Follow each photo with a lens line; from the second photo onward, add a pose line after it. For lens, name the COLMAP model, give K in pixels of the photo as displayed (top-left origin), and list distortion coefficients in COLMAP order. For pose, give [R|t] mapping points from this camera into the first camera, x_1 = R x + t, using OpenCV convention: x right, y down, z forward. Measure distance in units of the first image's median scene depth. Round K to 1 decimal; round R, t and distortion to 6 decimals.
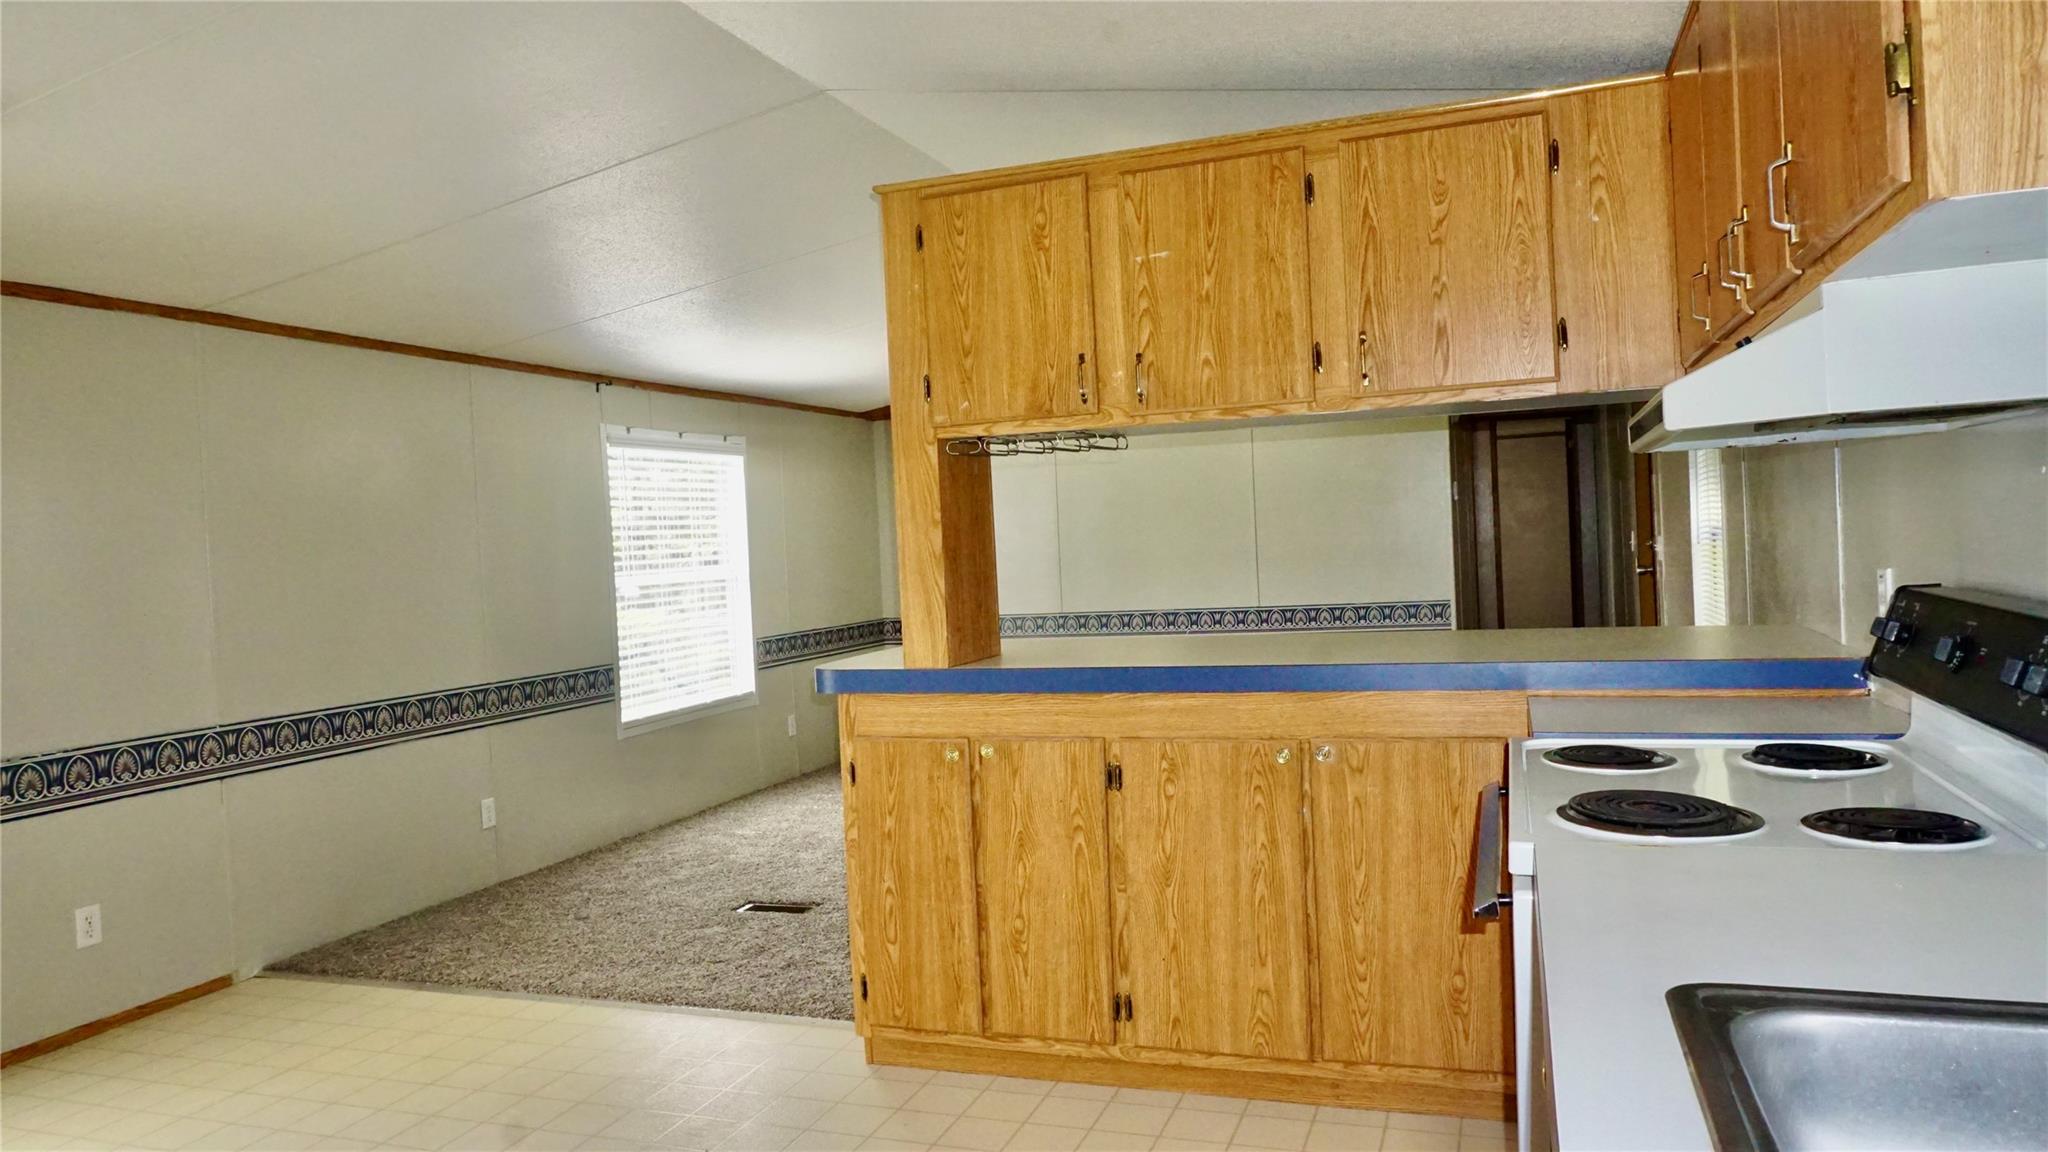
lens RADIAL K [[1369.2, 0, 1024.0], [0, 1369.2, 576.0], [0, 0, 1]] dist [-0.029910, 0.041827]
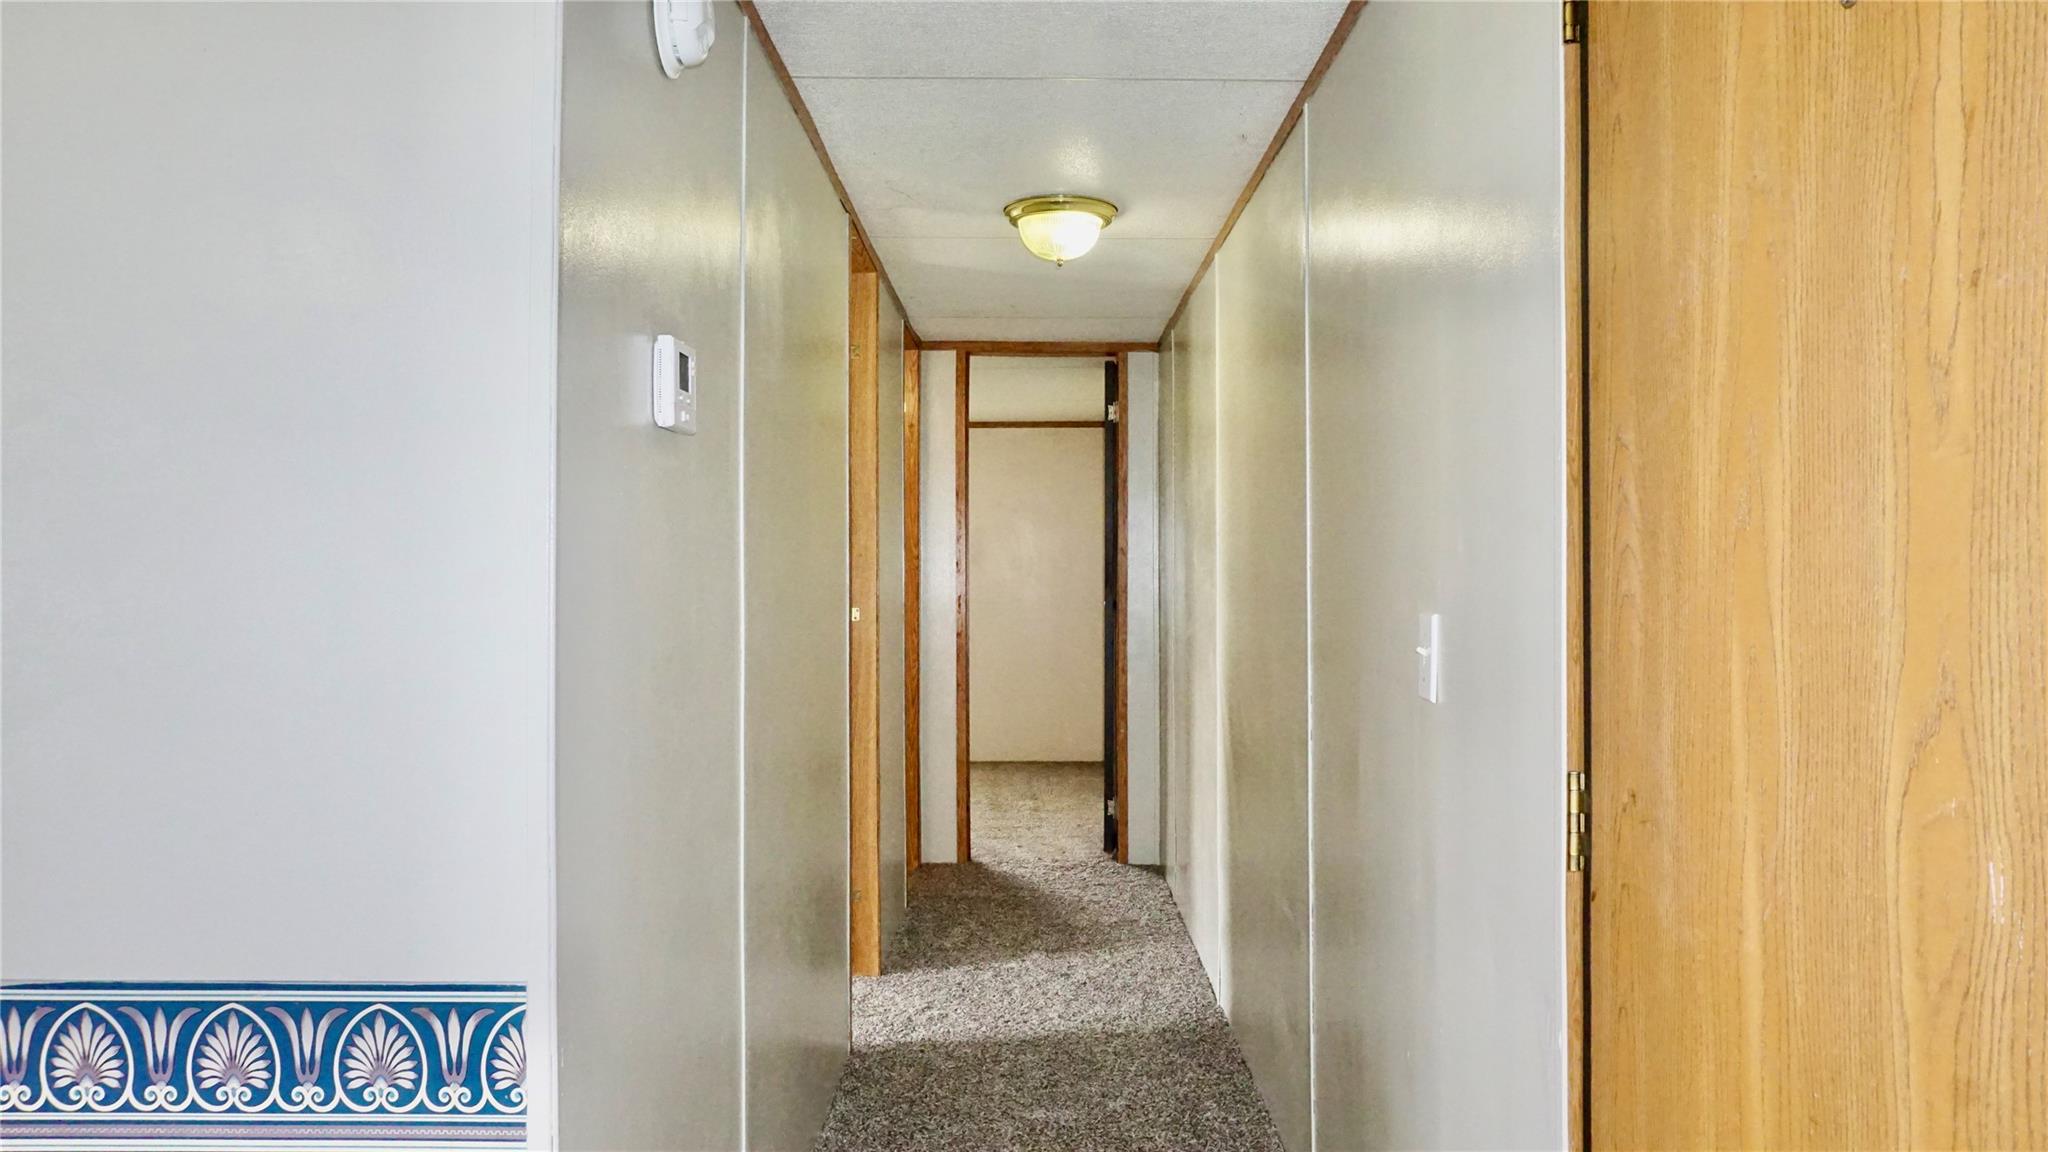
lens RADIAL K [[1369.2, 0, 1024.0], [0, 1369.2, 576.0], [0, 0, 1]] dist [-0.029910, 0.041827]
pose [[0.938929, 0.052997, 0.340007, 0.221472], [-0.041224, 0.998277, -0.041762, -0.018637], [-0.341634, 0.025196, 0.939495, 0.590628]]
